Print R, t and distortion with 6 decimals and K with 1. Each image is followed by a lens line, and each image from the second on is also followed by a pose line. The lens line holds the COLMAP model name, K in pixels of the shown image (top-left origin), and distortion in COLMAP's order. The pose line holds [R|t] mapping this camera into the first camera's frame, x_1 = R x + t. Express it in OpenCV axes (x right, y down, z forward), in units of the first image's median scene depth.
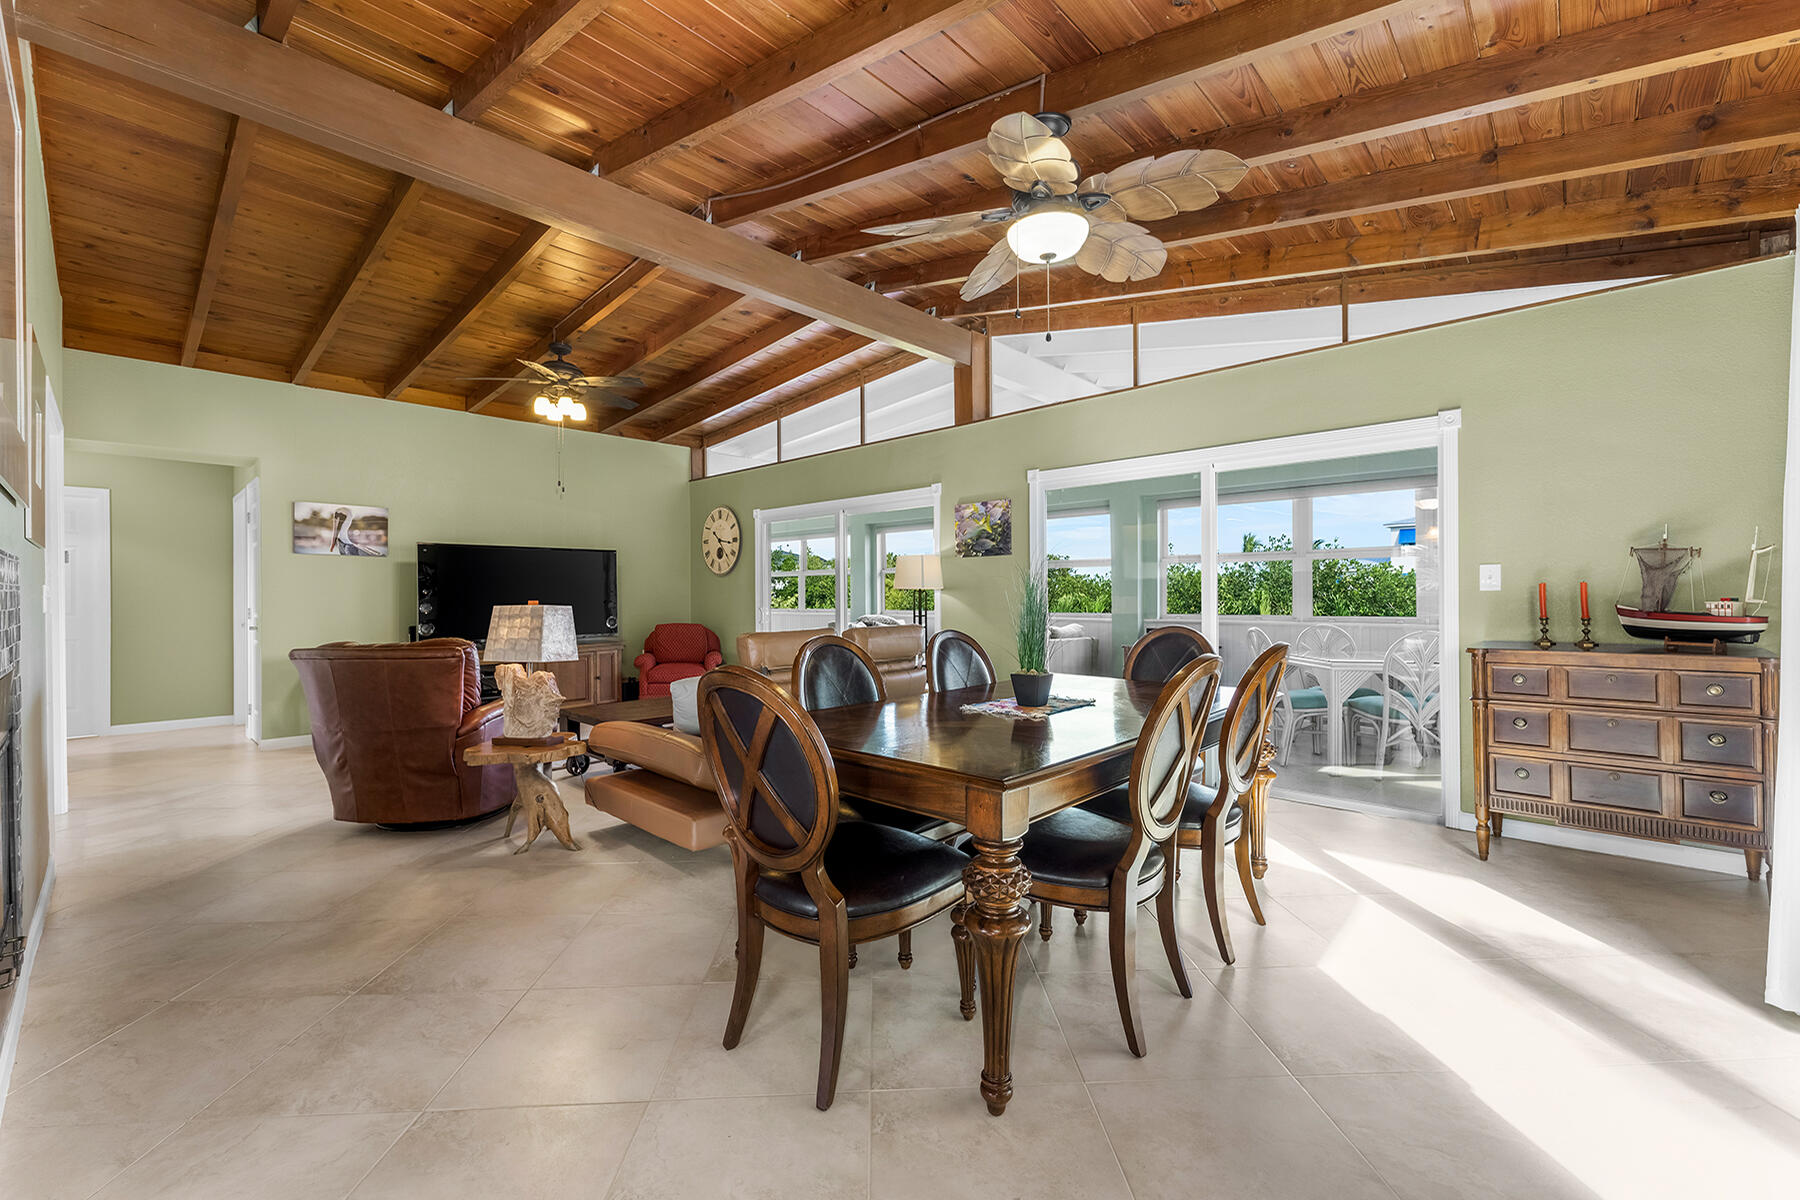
lens RADIAL K [[752.2, 0, 900.3], [0, 752.2, 588.7], [0, 0, 1]] dist [0.002998, -0.001747]
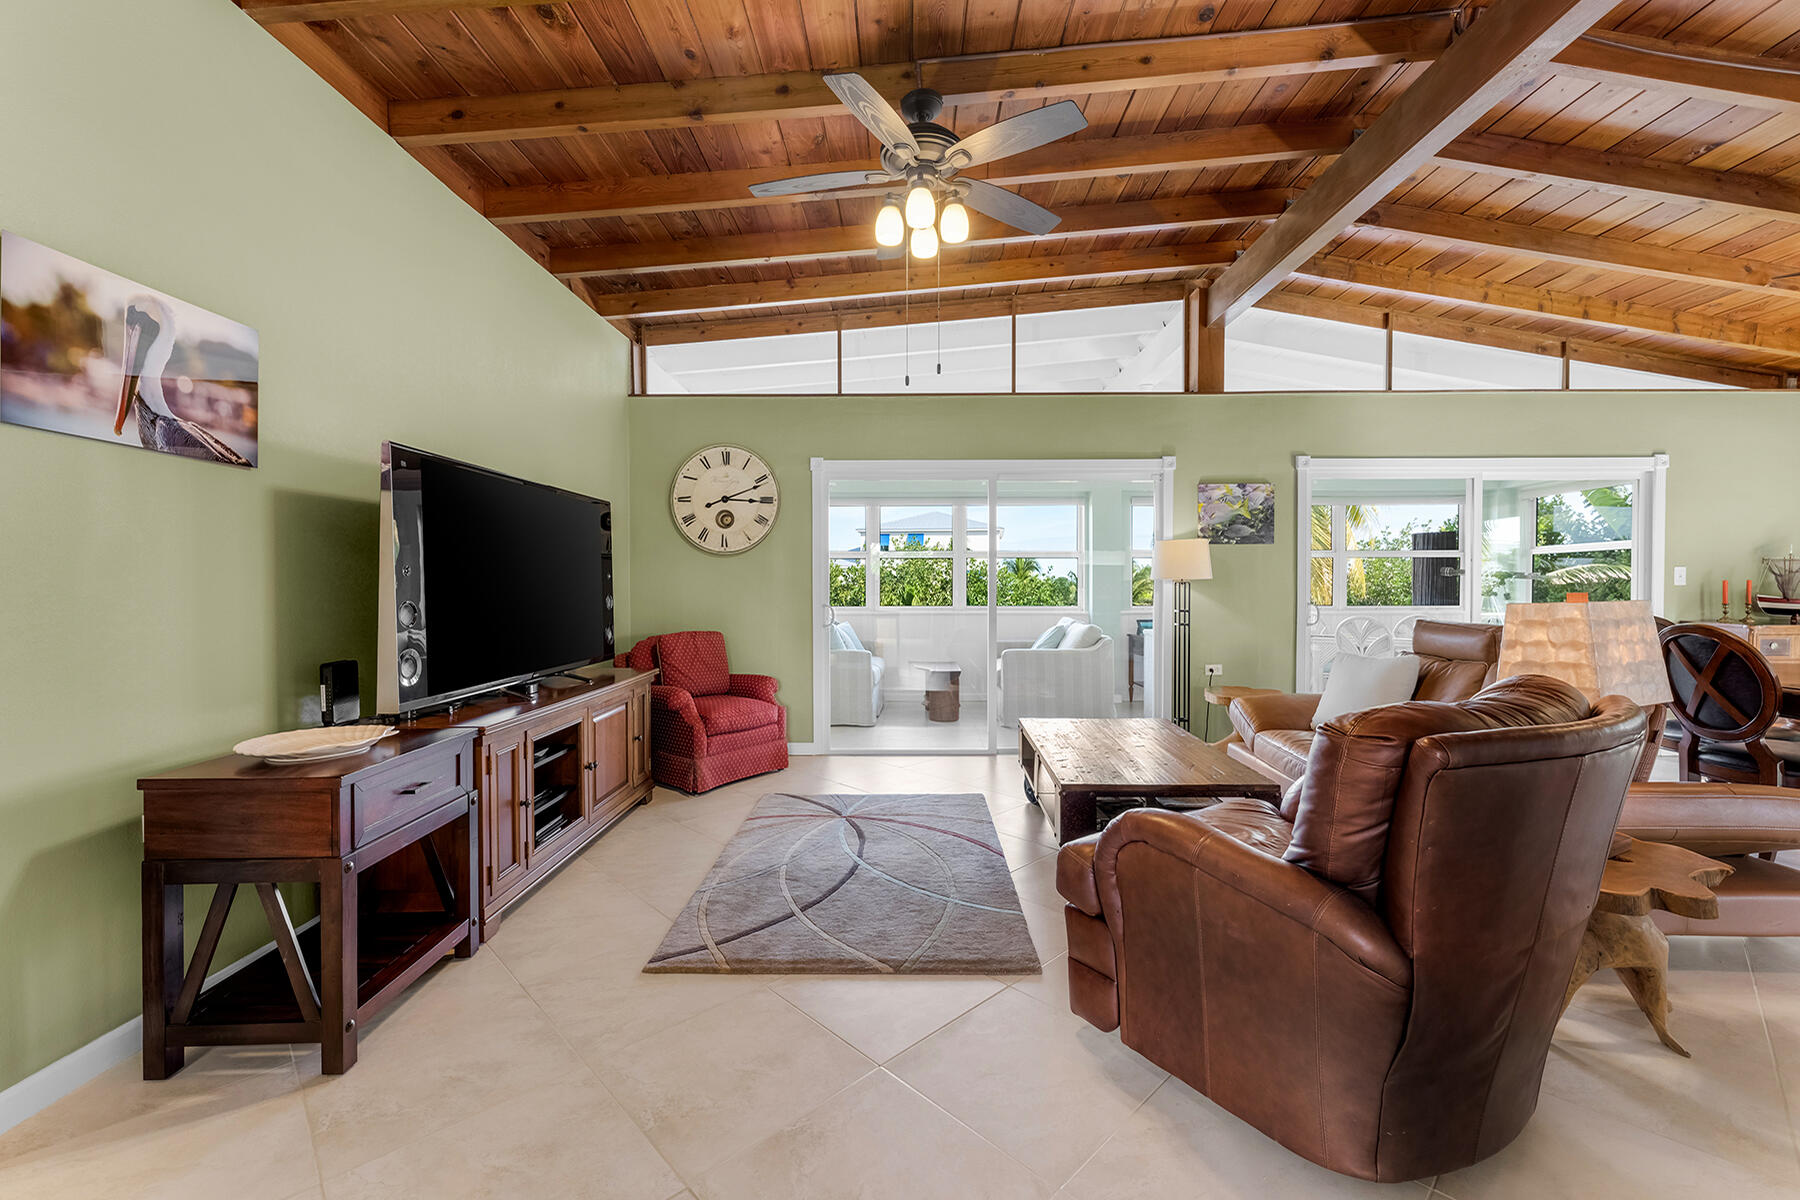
lens RADIAL K [[752.2, 0, 913.4], [0, 752.2, 598.4], [0, 0, 1]] dist [0.002998, -0.001747]
pose [[0.727718, -0.005552, 0.685854, -0.774734], [-0.008790, 0.999810, 0.017419, 0.009657], [-0.685820, -0.018705, 0.727531, 0.591440]]
